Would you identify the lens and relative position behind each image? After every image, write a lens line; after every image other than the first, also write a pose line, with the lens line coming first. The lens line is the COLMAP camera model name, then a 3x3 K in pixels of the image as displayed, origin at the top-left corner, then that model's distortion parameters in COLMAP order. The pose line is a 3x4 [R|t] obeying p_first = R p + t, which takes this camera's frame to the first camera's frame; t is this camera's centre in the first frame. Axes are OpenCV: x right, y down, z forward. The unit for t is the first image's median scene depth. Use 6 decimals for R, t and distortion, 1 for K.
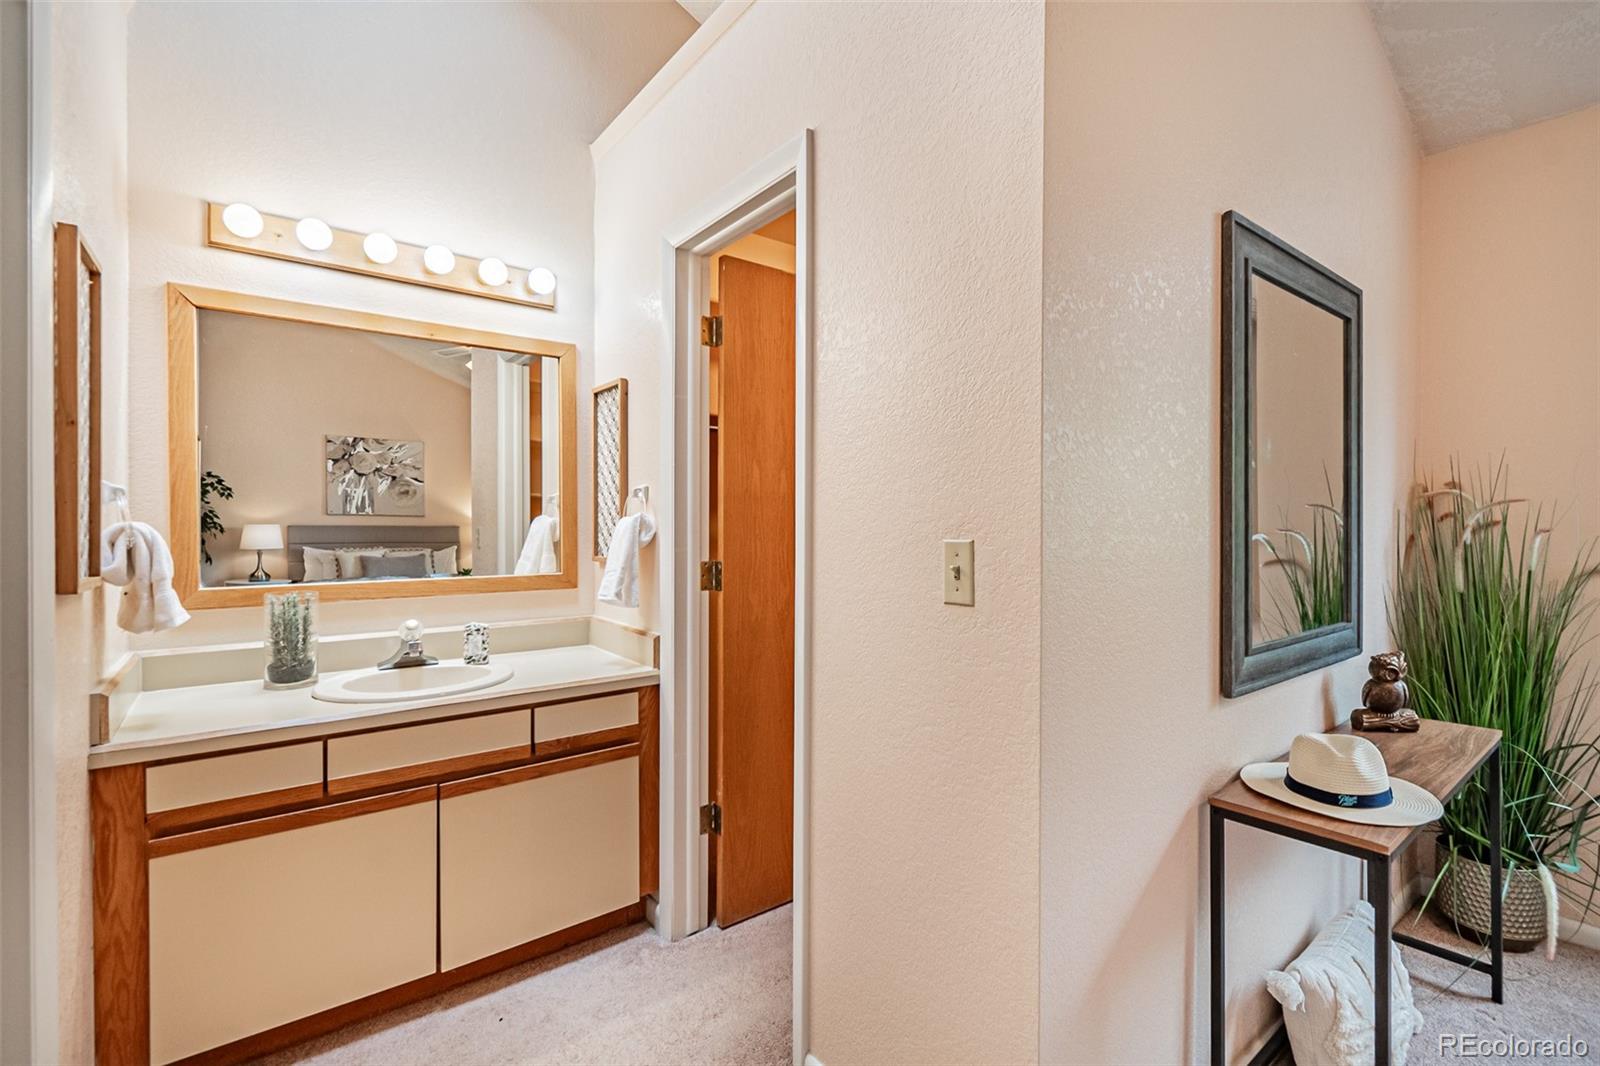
lens RADIAL K [[717.0, 0, 822.7], [0, 717.0, 525.7], [0, 0, 1]] dist [0.004172, -0.000278]
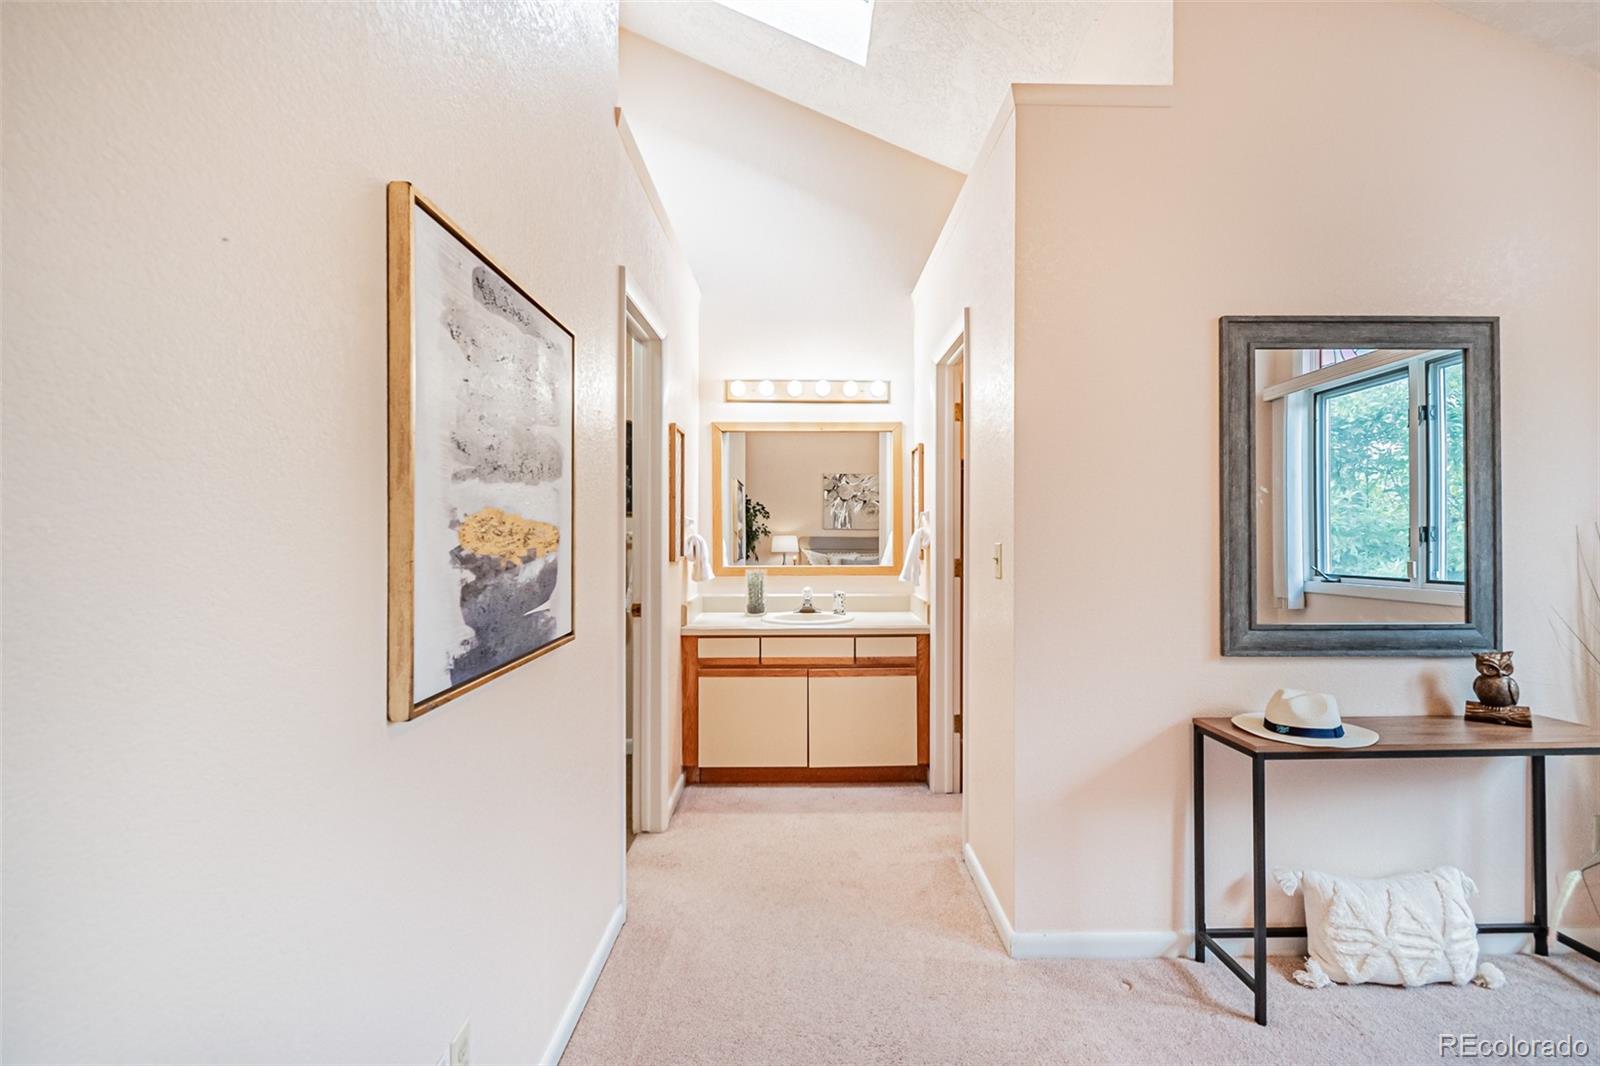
lens RADIAL K [[716.7, 0, 828.9], [0, 716.7, 534.2], [0, 0, 1]] dist [0.003756, 0.000300]
pose [[0.800879, -0.002043, -0.598822, 0.572978], [-0.000987, 0.999988, -0.004731, 0.003521], [0.598825, 0.004381, 0.800868, -0.443379]]
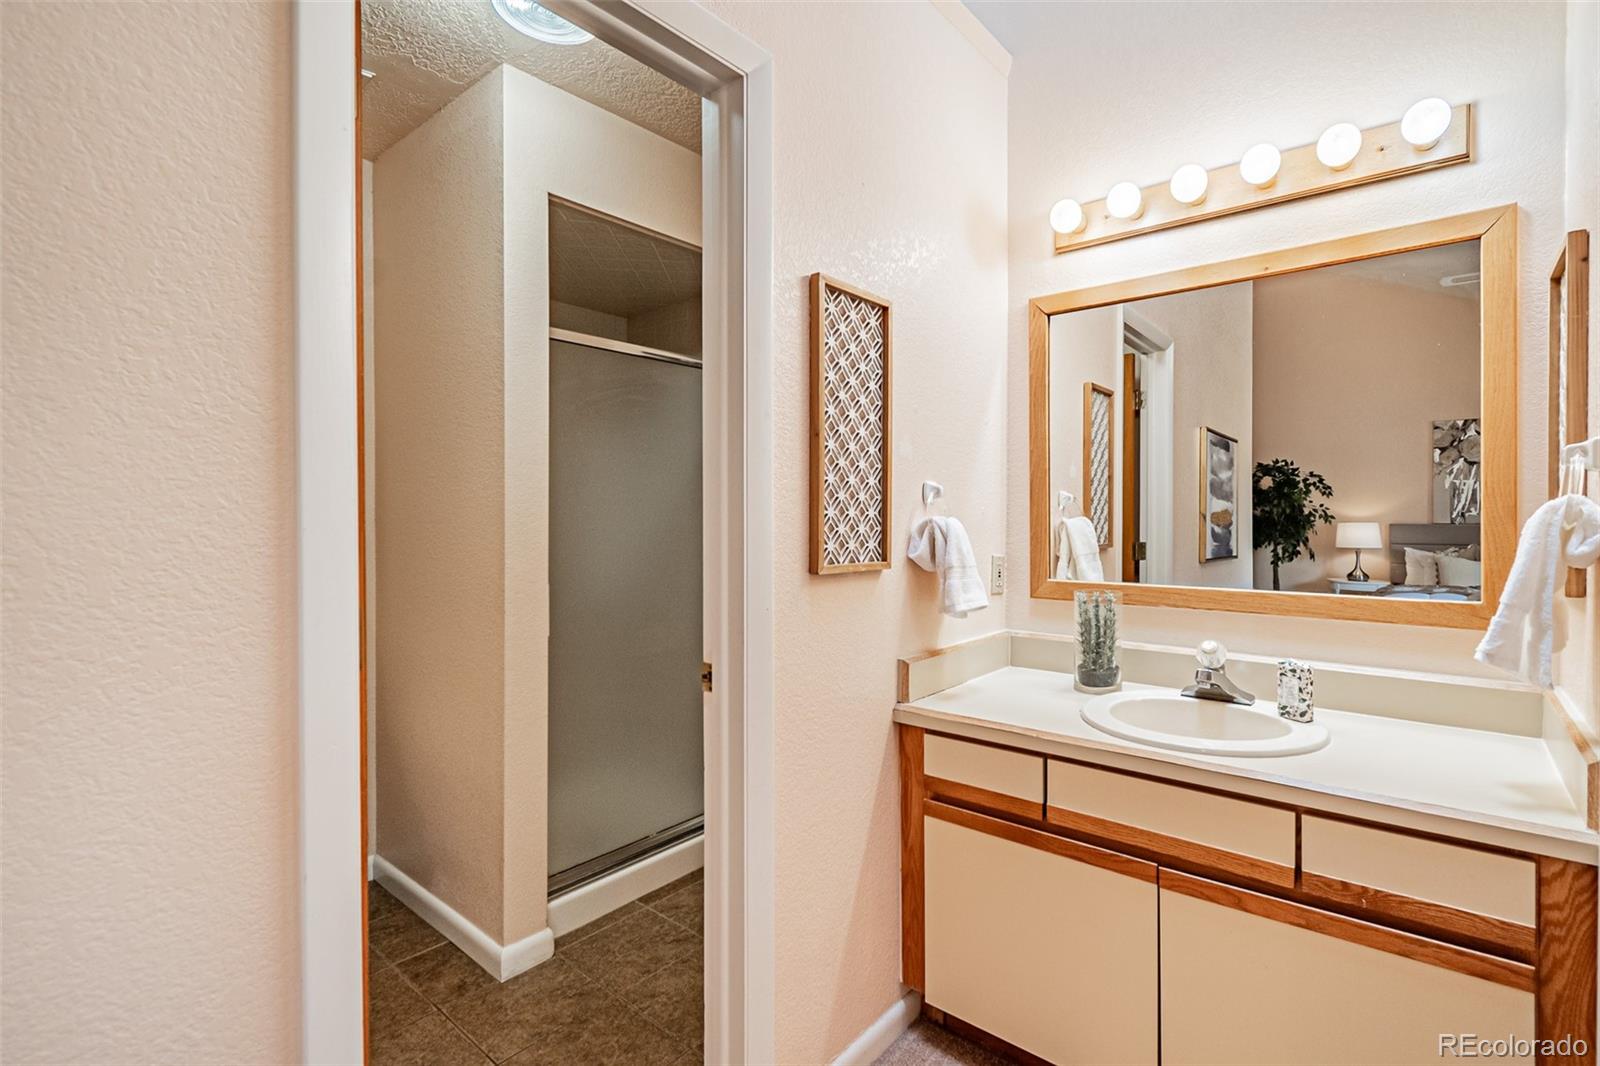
lens RADIAL K [[744.8, 0, 884.4], [0, 744.8, 521.2], [0, 0, 1]] dist [0.001341, 0.000032]
pose [[0.237466, -0.001860, -0.971394, 0.128187], [-0.003670, 0.999989, -0.002812, 0.004744], [0.971389, 0.004233, 0.237457, 0.459239]]
